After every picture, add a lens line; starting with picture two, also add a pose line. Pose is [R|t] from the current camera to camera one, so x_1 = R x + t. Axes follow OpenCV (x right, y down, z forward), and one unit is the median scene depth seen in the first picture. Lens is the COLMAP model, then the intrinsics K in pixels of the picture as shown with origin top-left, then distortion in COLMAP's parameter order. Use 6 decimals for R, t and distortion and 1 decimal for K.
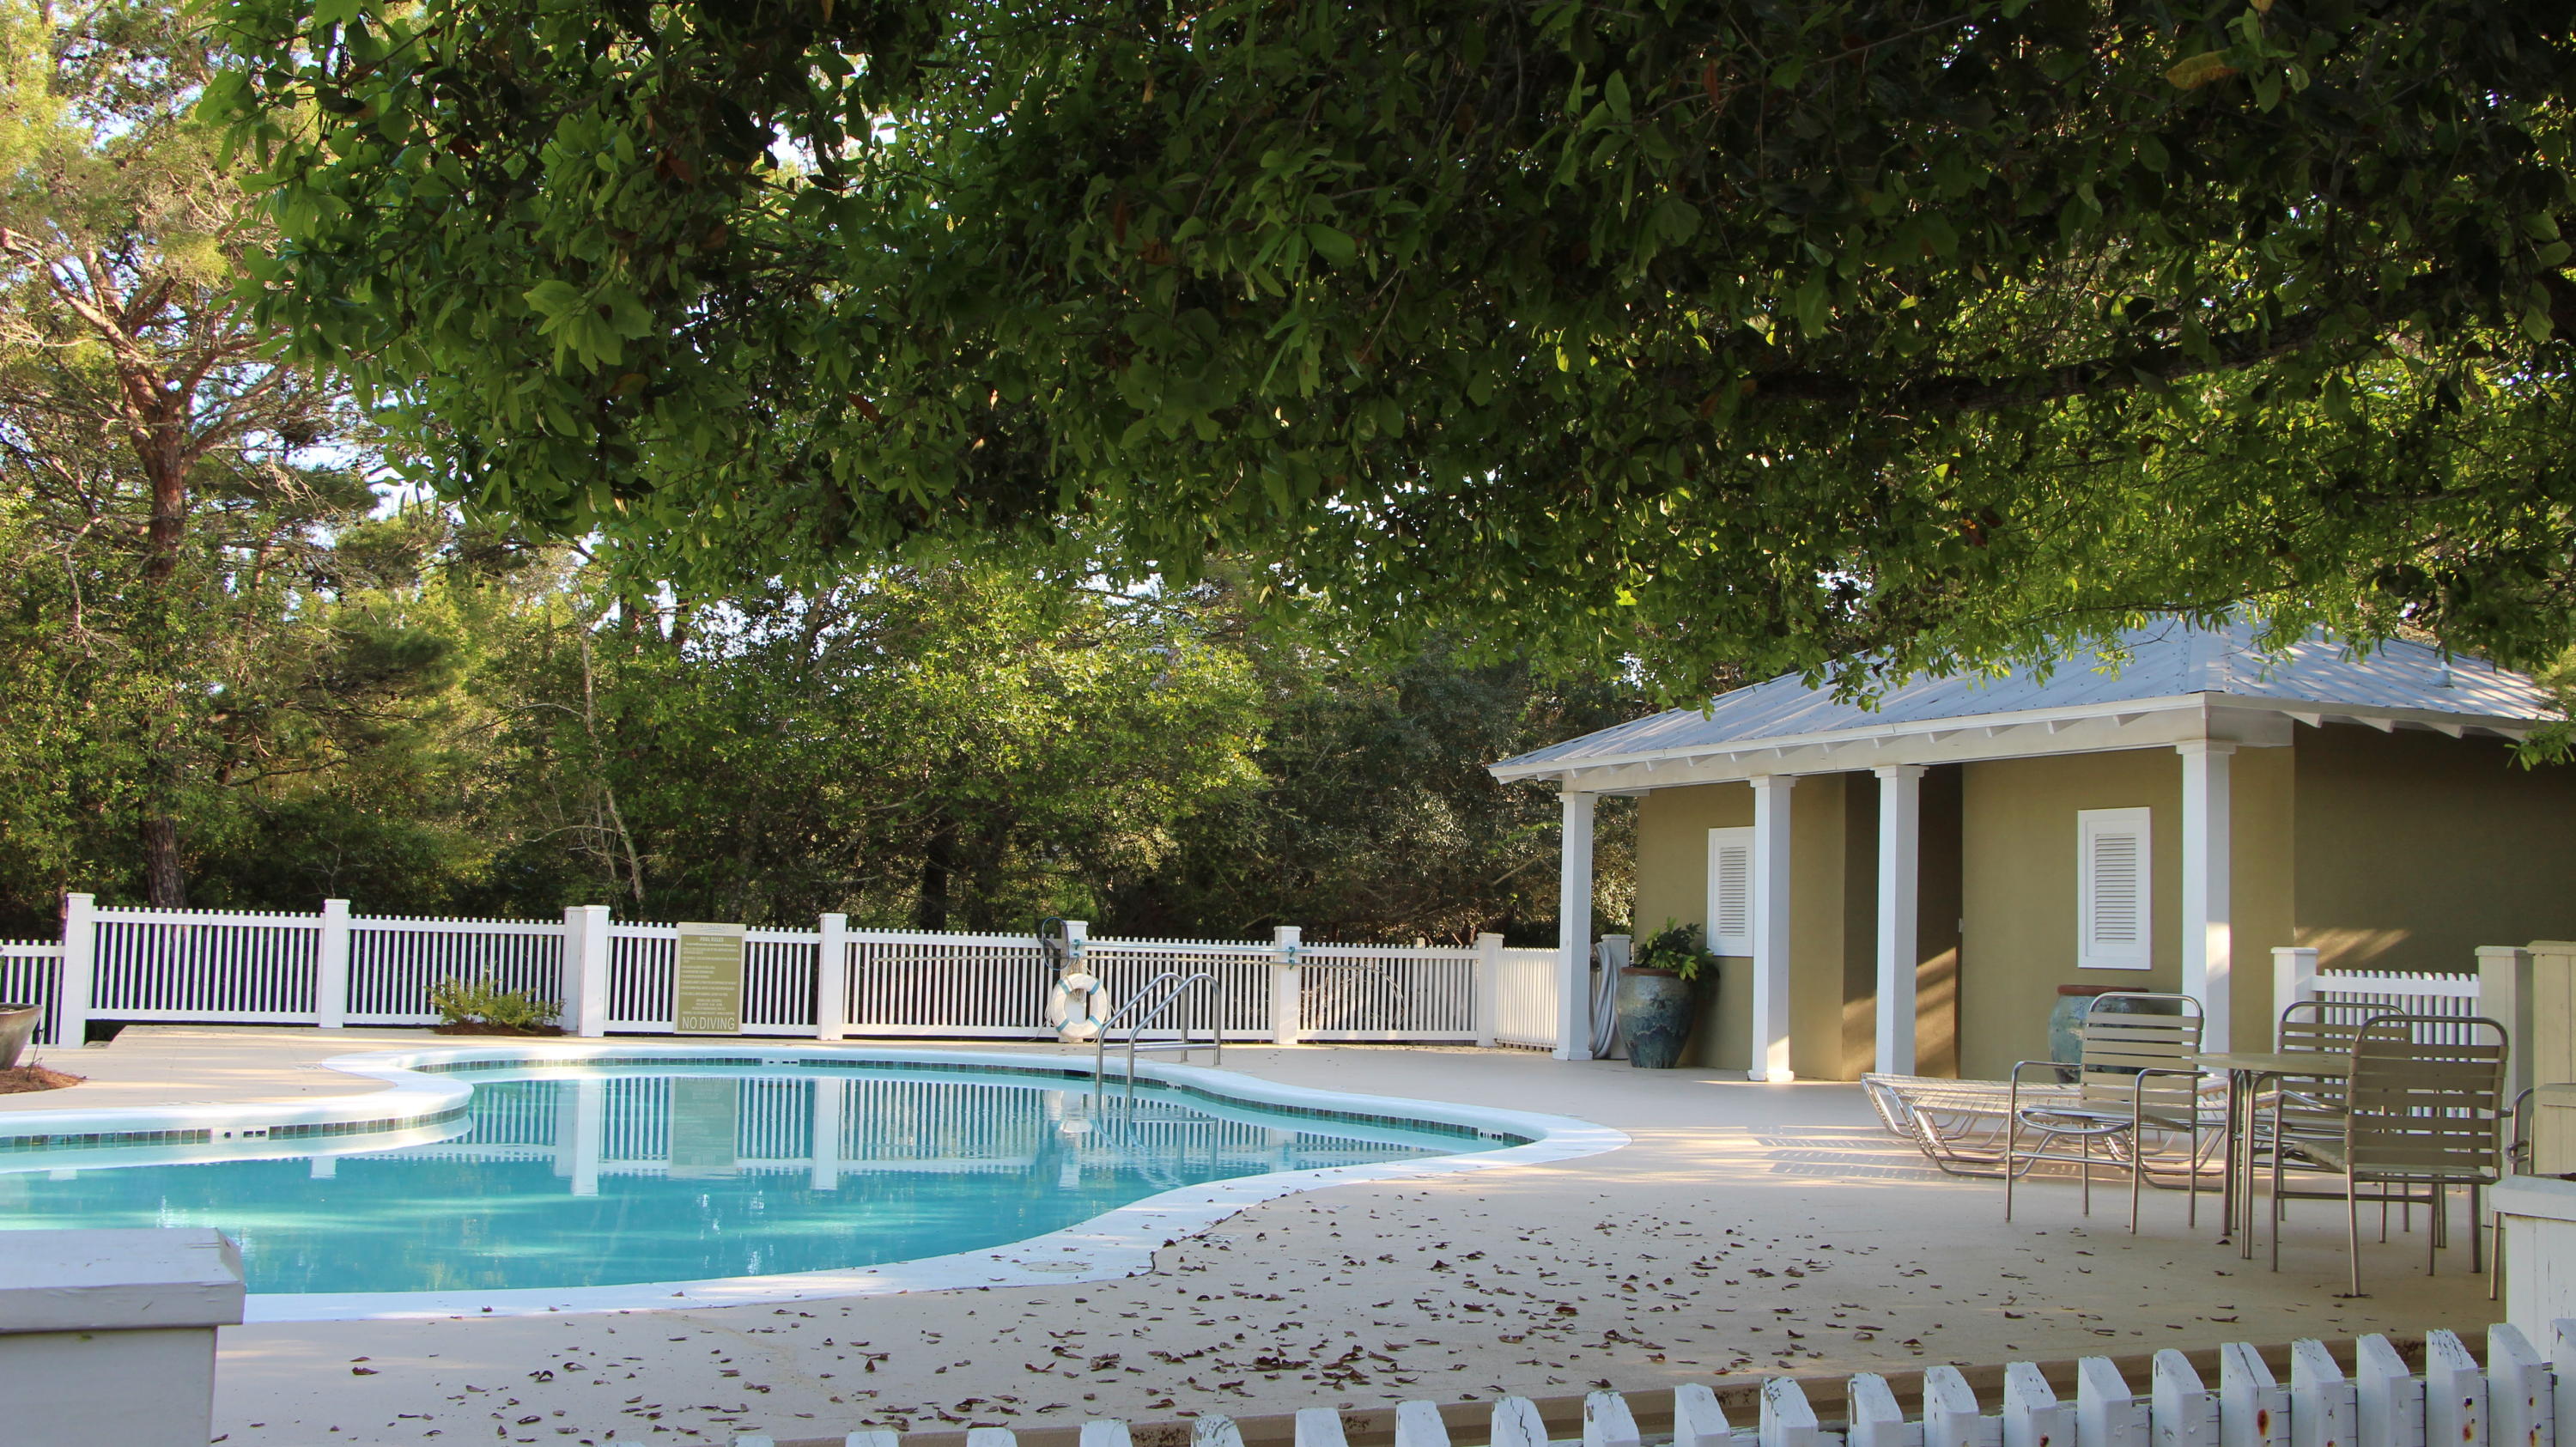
lens RADIAL K [[2488.1, 0, 1286.0], [0, 2488.1, 726.1], [0, 0, 1]] dist [-0.047412, 0.000000]
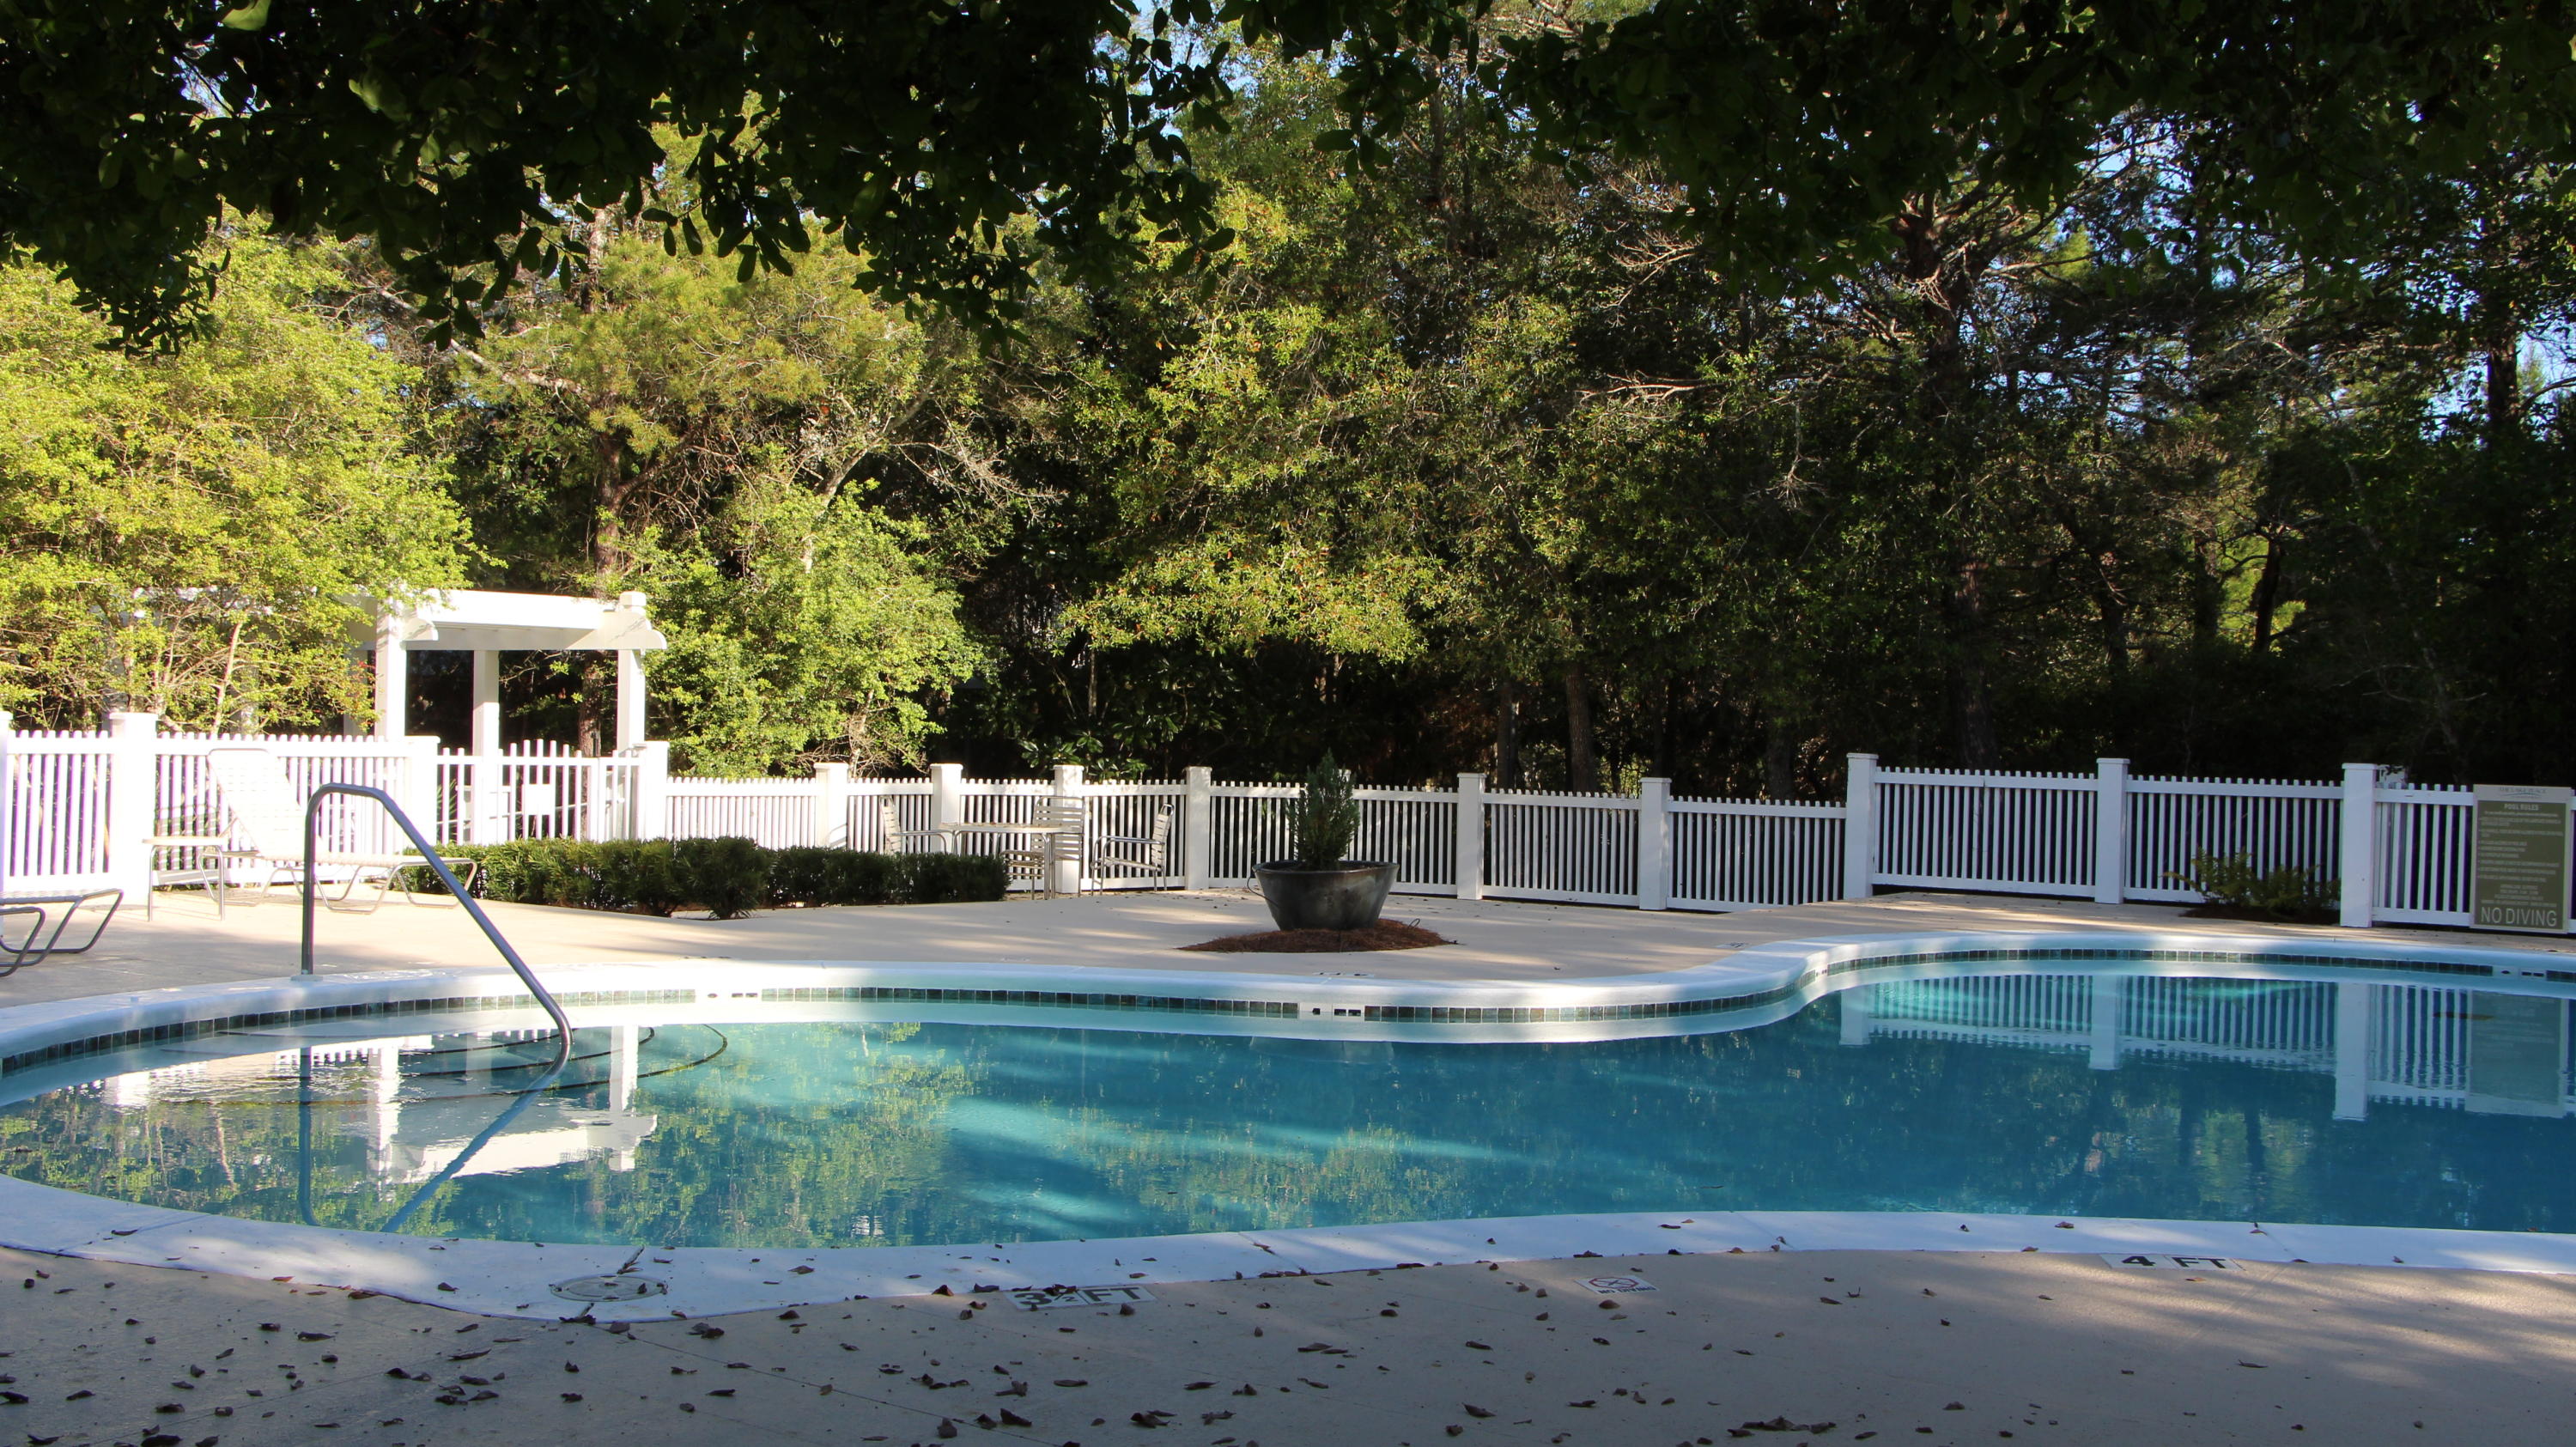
lens RADIAL K [[2488.1, 0, 1287.8], [0, 2488.1, 723.7], [0, 0, 1]] dist [-0.047412, 0.000000]
pose [[0.545882, -0.014899, -0.837729, 0.200975], [0.061309, 0.997872, 0.022203, 0.020384], [0.835616, -0.063481, 0.545634, 0.275209]]
